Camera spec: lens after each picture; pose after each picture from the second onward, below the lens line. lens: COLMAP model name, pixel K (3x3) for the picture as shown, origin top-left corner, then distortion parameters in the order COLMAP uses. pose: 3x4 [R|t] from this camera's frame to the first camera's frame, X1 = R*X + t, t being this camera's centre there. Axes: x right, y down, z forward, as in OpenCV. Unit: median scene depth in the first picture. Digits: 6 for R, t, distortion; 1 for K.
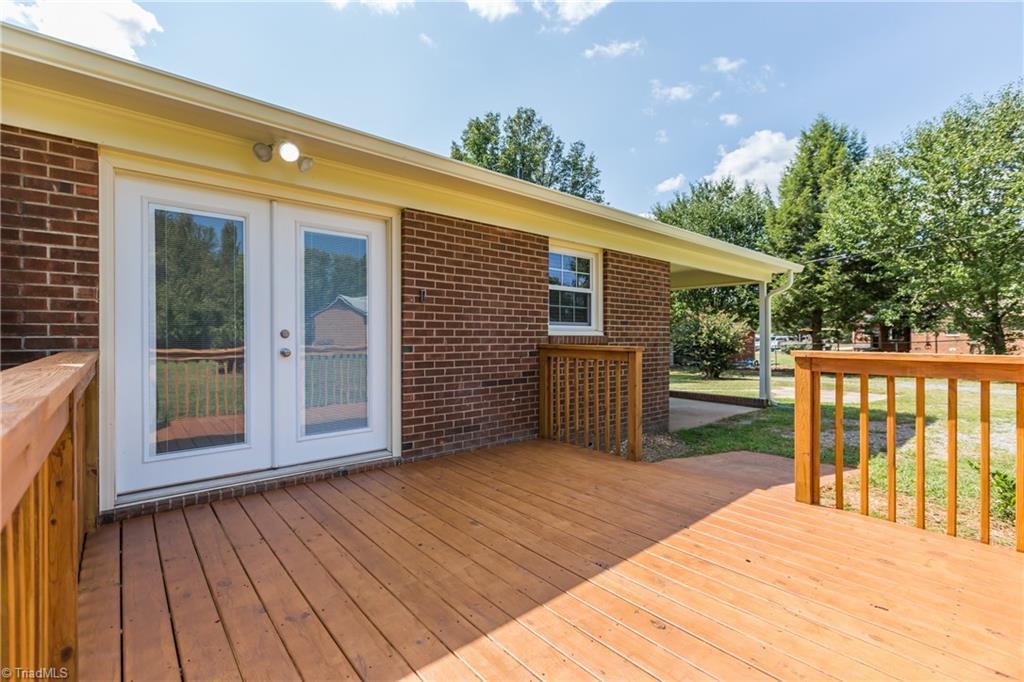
lens RADIAL K [[457.6, 0, 513.3], [0, 457.6, 337.2], [0, 0, 1]] dist [0.000160, -0.000537]
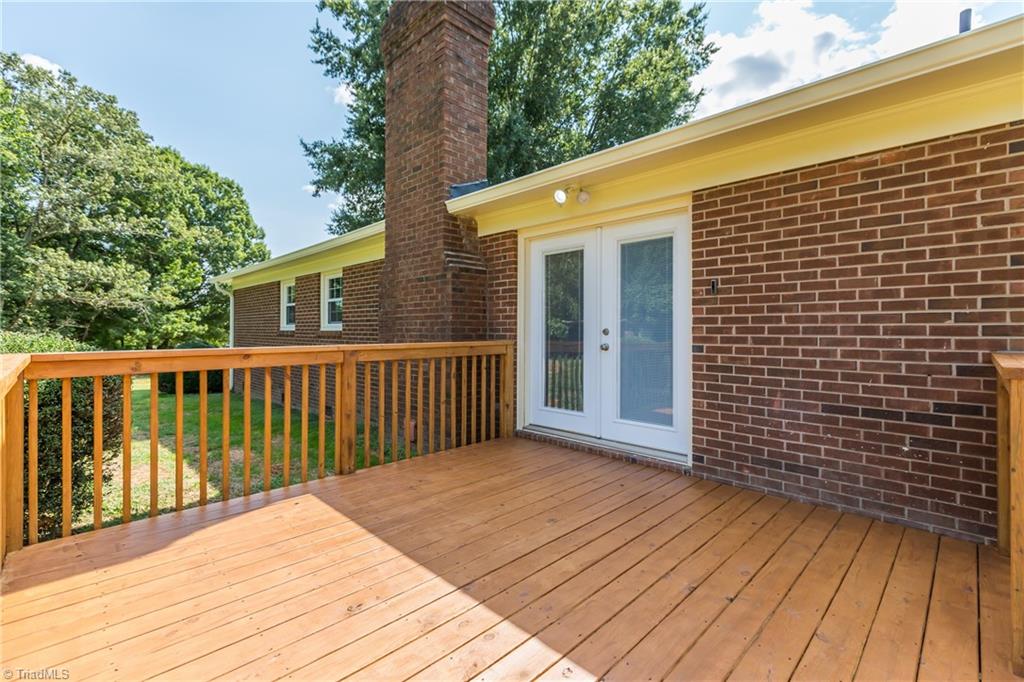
lens RADIAL K [[457.6, 0, 509.6], [0, 457.6, 330.0], [0, 0, 1]] dist [0.000160, -0.000537]
pose [[0.067417, -0.002326, -0.997722, 0.634694], [-0.002492, 0.999994, -0.002500, -0.007770], [0.997722, 0.002655, 0.067411, 0.580808]]
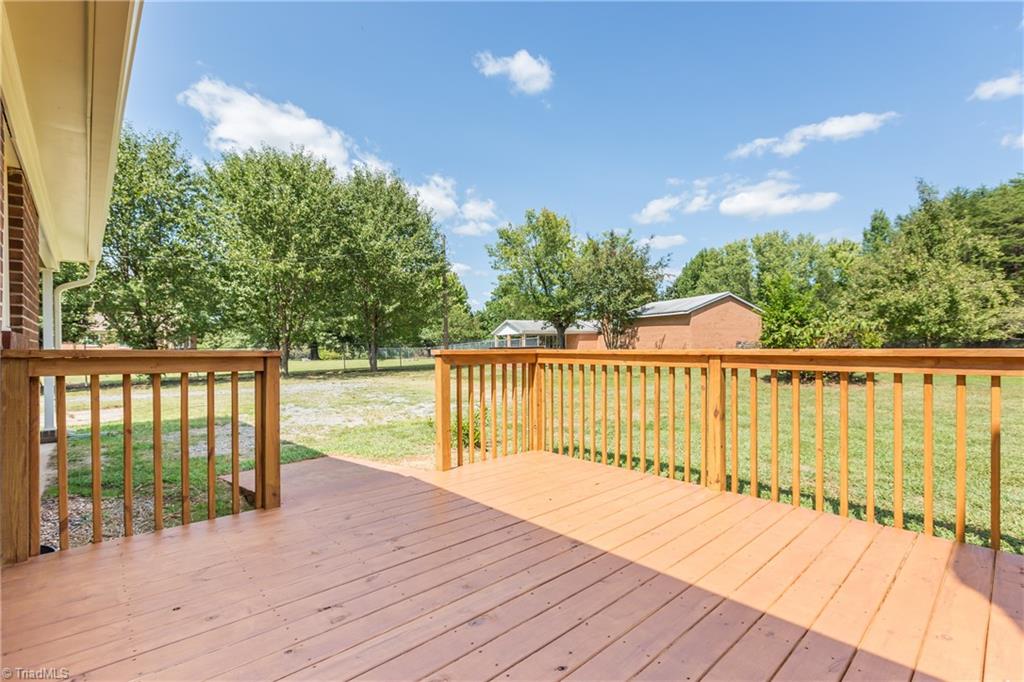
lens RADIAL K [[457.6, 0, 511.0], [0, 457.6, 346.7], [0, 0, 1]] dist [0.000160, -0.000537]
pose [[-0.030495, 0.001502, 0.999534, -0.495116], [0.007232, 0.999973, -0.001282, 0.019008], [-0.999509, 0.007190, -0.030505, 0.667448]]
